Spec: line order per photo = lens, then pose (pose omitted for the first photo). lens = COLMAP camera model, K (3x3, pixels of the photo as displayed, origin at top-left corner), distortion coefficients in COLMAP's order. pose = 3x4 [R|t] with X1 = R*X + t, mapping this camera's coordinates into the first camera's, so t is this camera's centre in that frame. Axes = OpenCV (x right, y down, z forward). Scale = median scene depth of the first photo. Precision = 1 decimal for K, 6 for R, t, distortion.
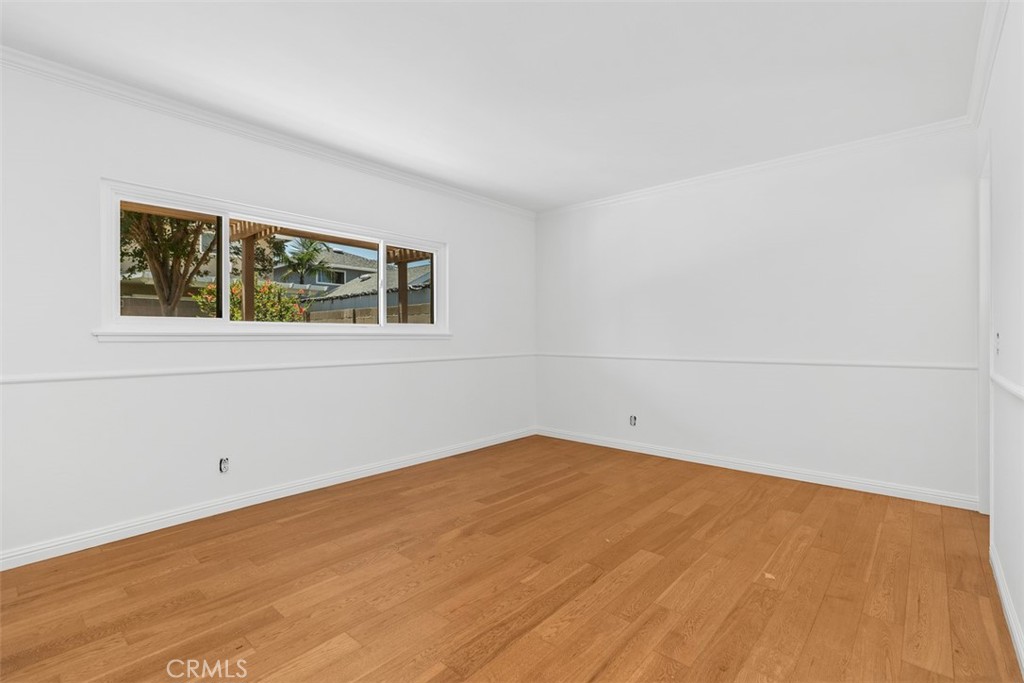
lens RADIAL K [[468.3, 0, 511.6], [0, 468.3, 337.8], [0, 0, 1]] dist [0.003924, -0.000277]
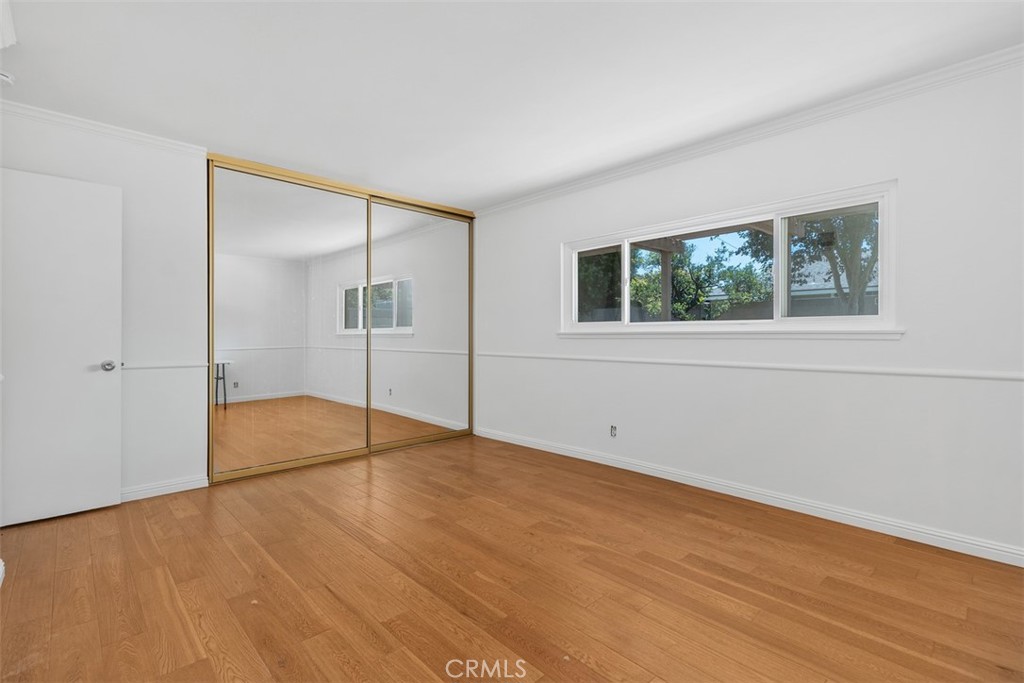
lens RADIAL K [[468.3, 0, 511.6], [0, 468.3, 337.8], [0, 0, 1]] dist [0.003924, -0.000277]
pose [[-0.091021, 0.006929, -0.995825, 0.766409], [-0.002051, 0.999972, 0.007146, -0.003796], [0.995847, 0.002693, -0.091004, 0.859820]]
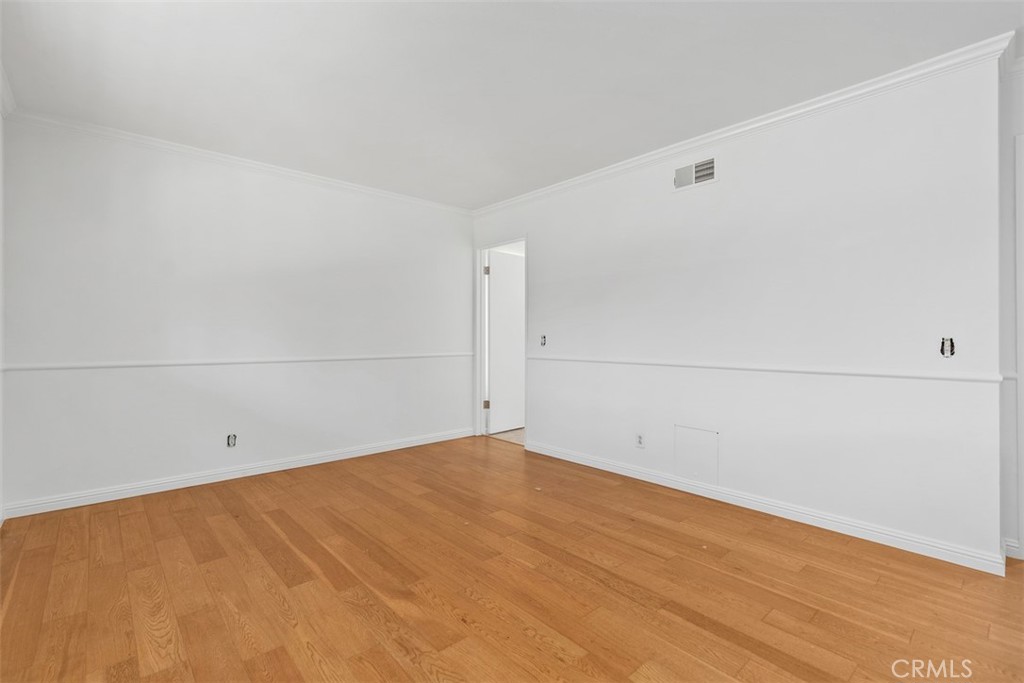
lens RADIAL K [[468.3, 0, 511.6], [0, 468.3, 337.8], [0, 0, 1]] dist [0.003924, -0.000277]
pose [[0.114592, -0.003145, 0.993408, -0.758939], [-0.000367, 0.999995, 0.003208, -0.001529], [-0.993413, -0.000732, 0.114590, 0.681610]]
